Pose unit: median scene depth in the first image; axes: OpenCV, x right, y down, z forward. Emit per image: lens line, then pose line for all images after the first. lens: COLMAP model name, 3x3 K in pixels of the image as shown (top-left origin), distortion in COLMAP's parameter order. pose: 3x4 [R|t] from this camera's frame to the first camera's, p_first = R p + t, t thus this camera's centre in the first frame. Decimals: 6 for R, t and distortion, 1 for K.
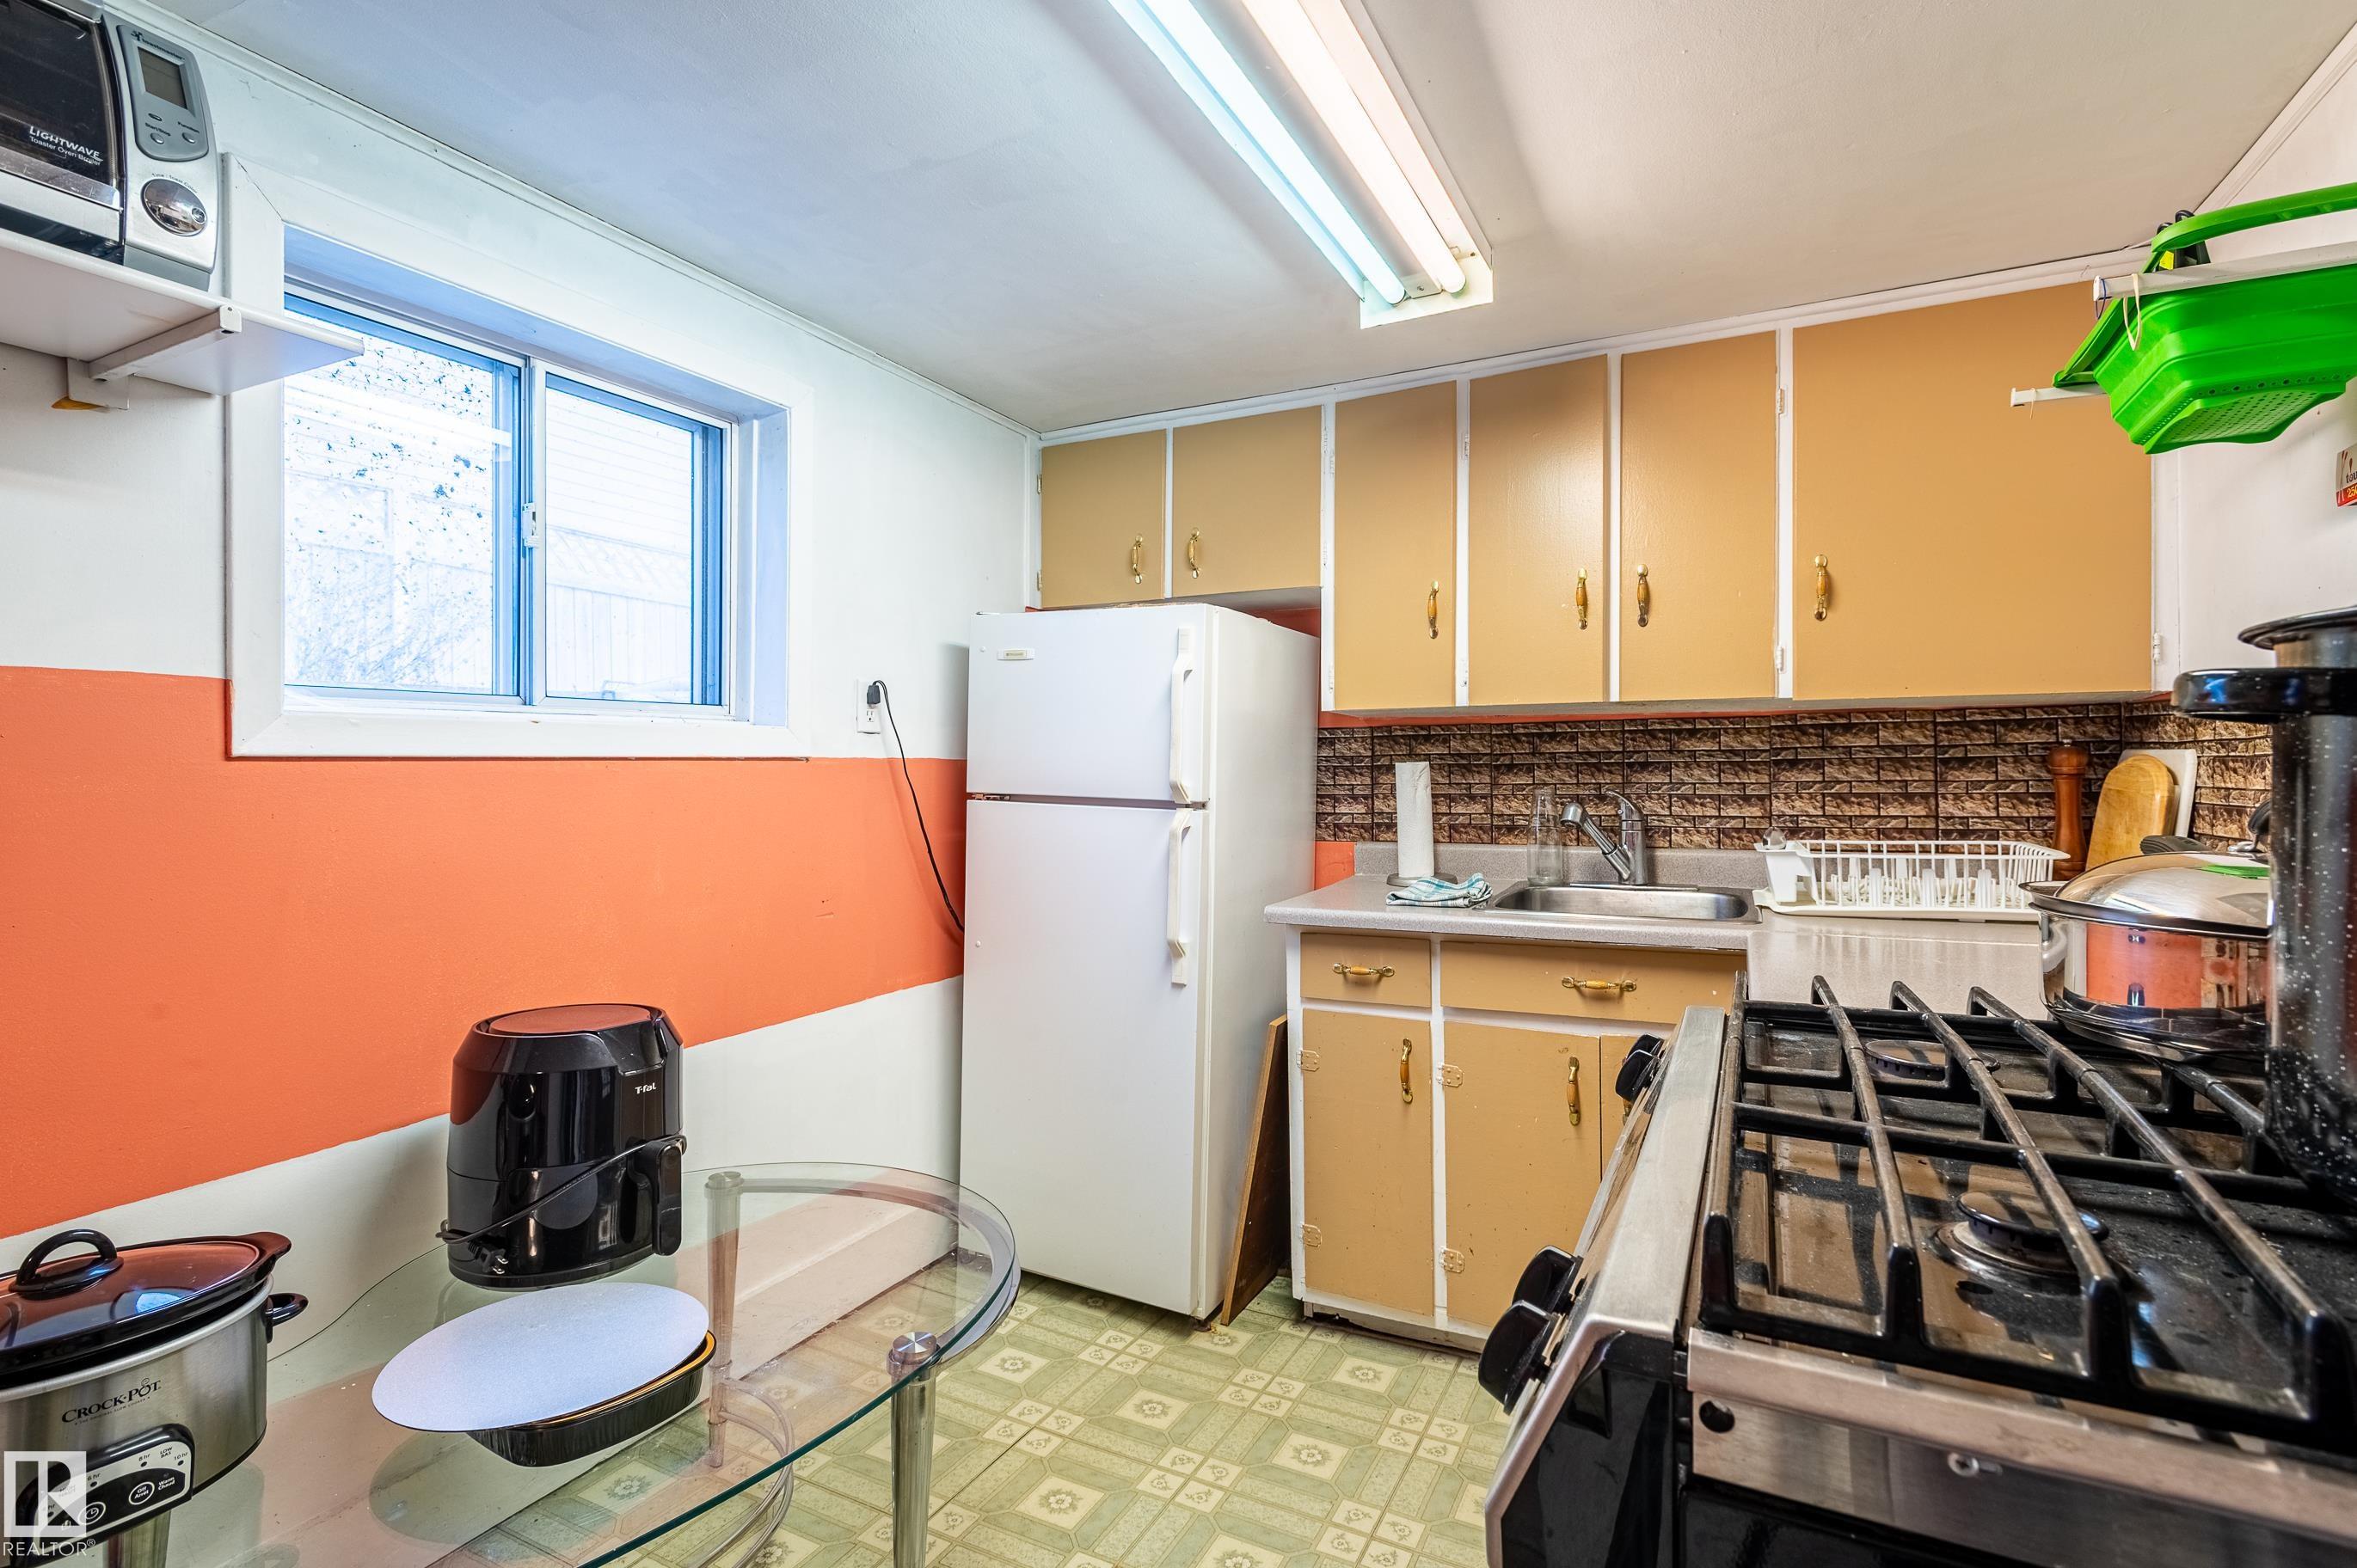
lens RADIAL K [[1101.2, 0, 1175.2], [0, 1101.2, 775.3], [0, 0, 1]] dist [0.003416, 0.000143]
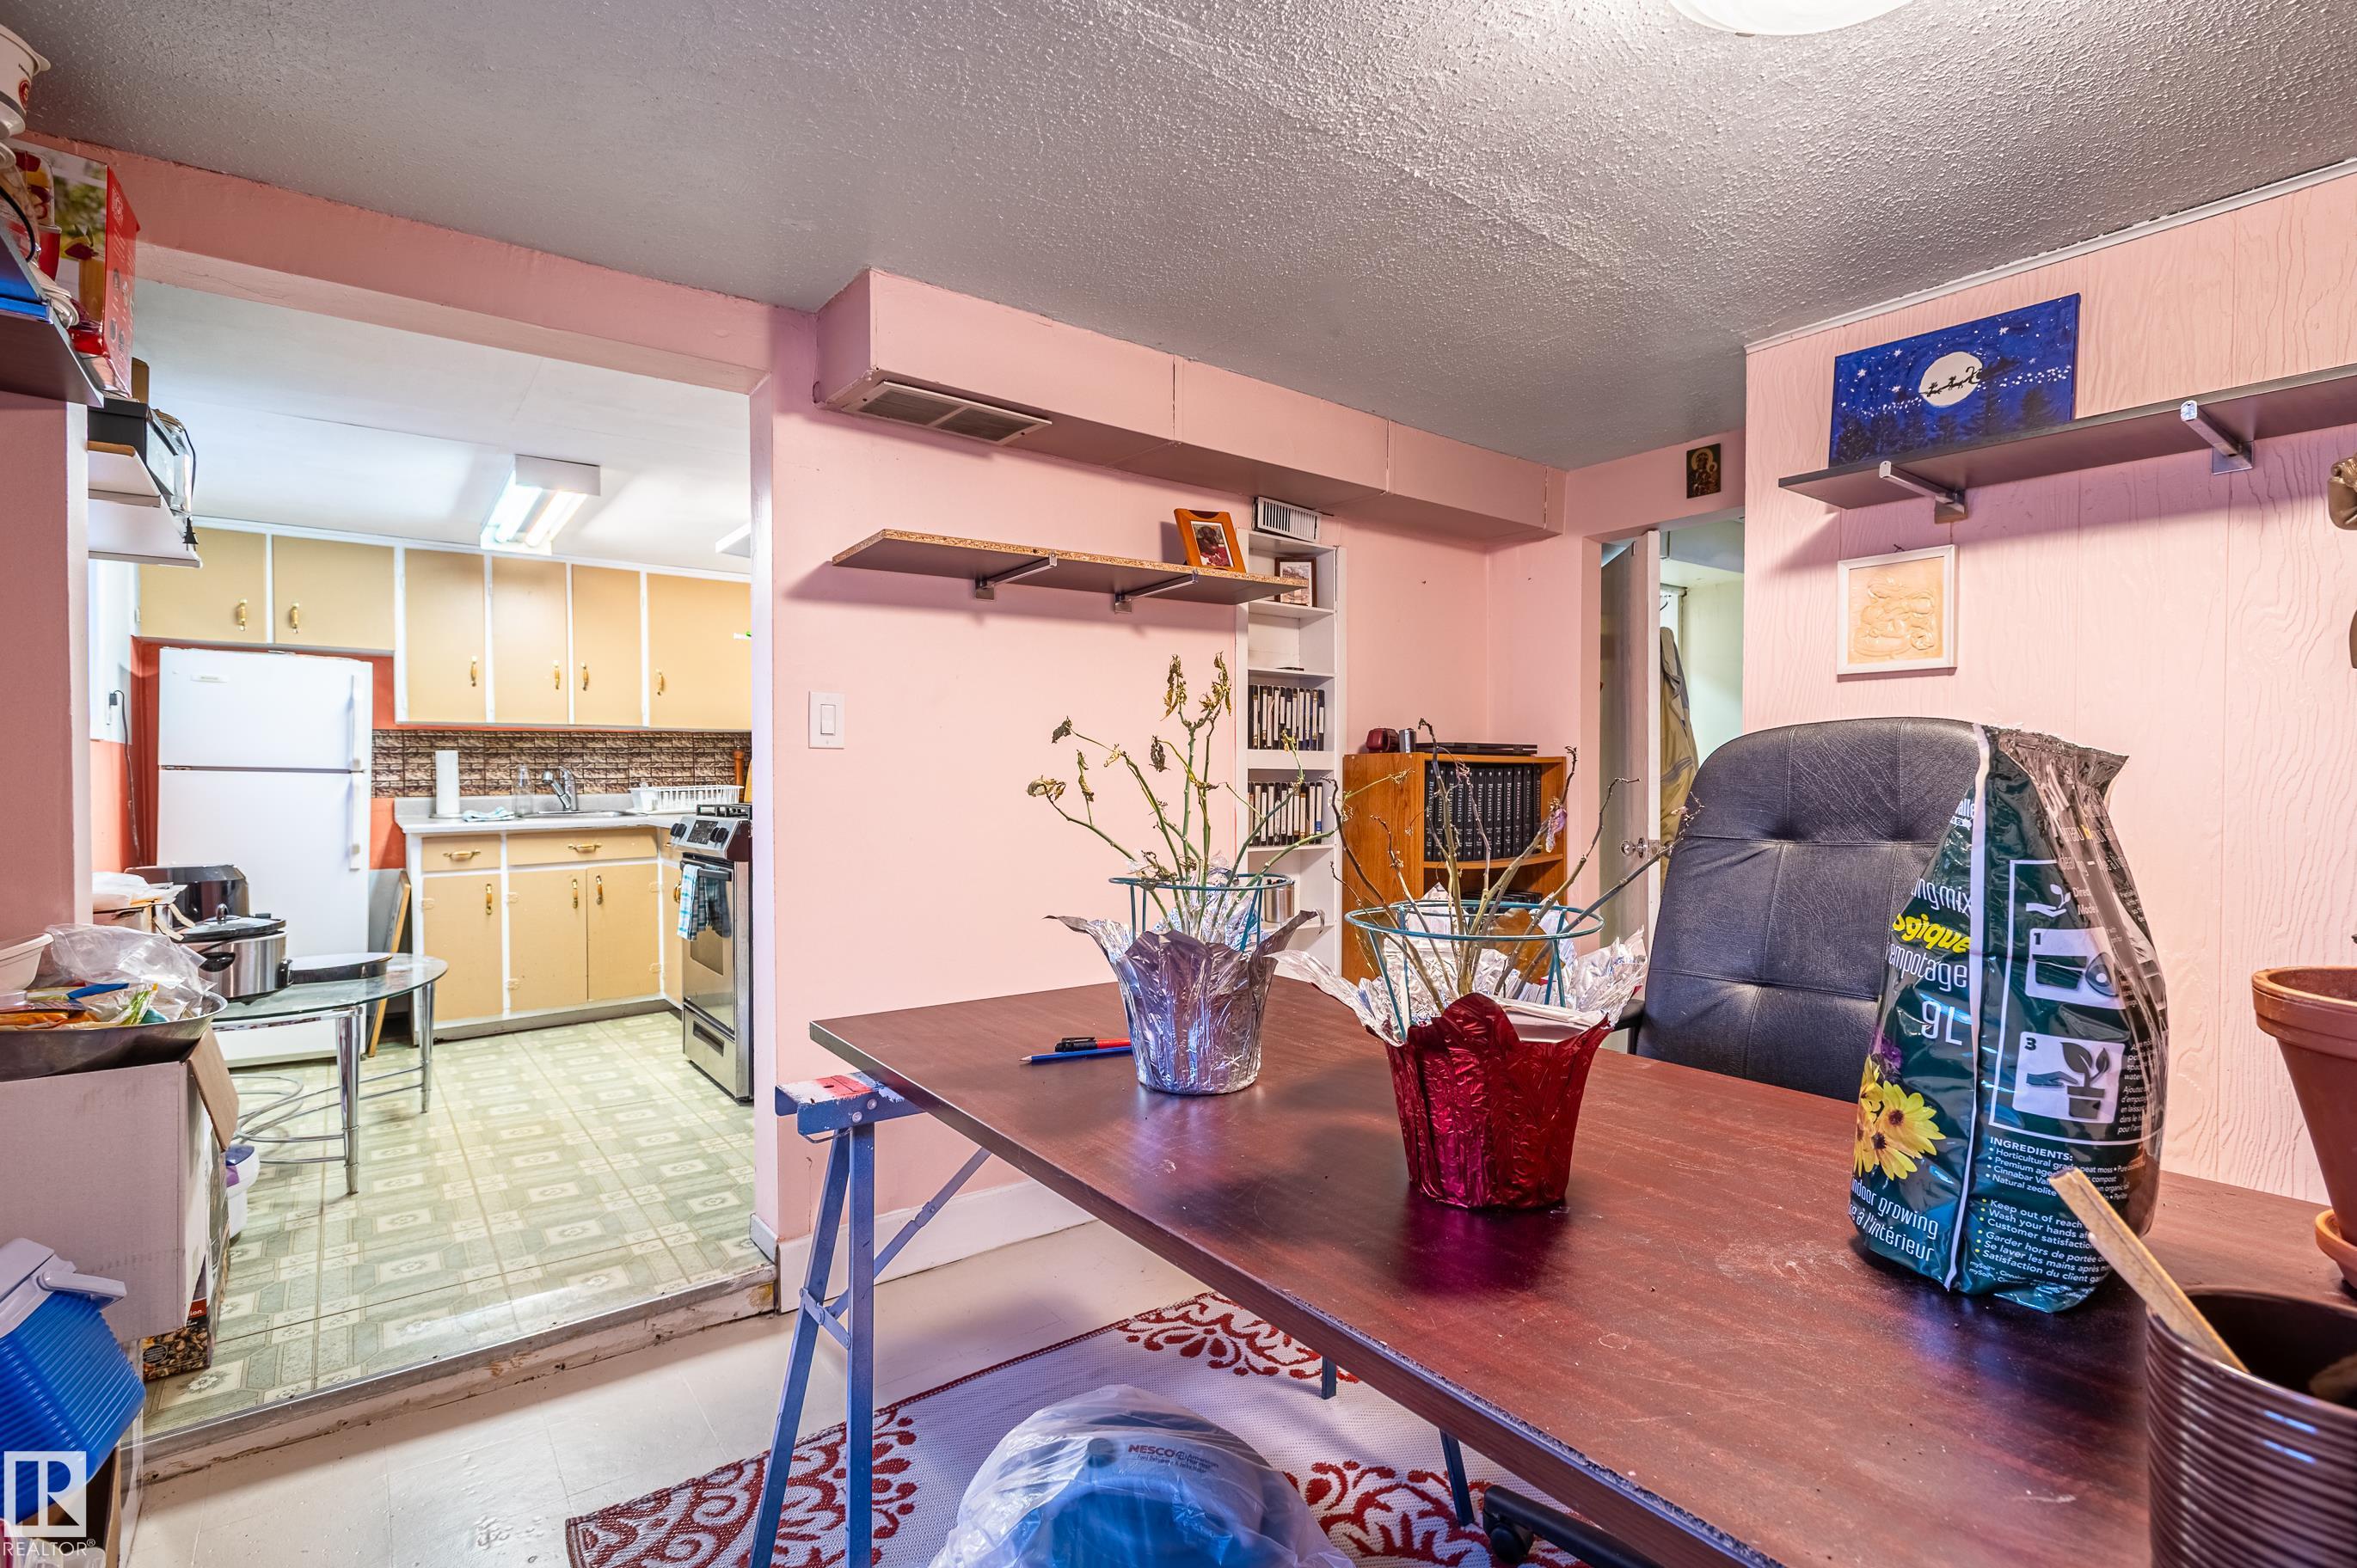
lens RADIAL K [[1101.2, 0, 1175.2], [0, 1101.2, 775.3], [0, 0, 1]] dist [0.003416, 0.000143]
pose [[0.420617, -0.001034, 0.907238, -1.018981], [0.004870, 0.999988, -0.001118, 0.039978], [-0.907225, 0.004888, 0.420616, -0.943966]]
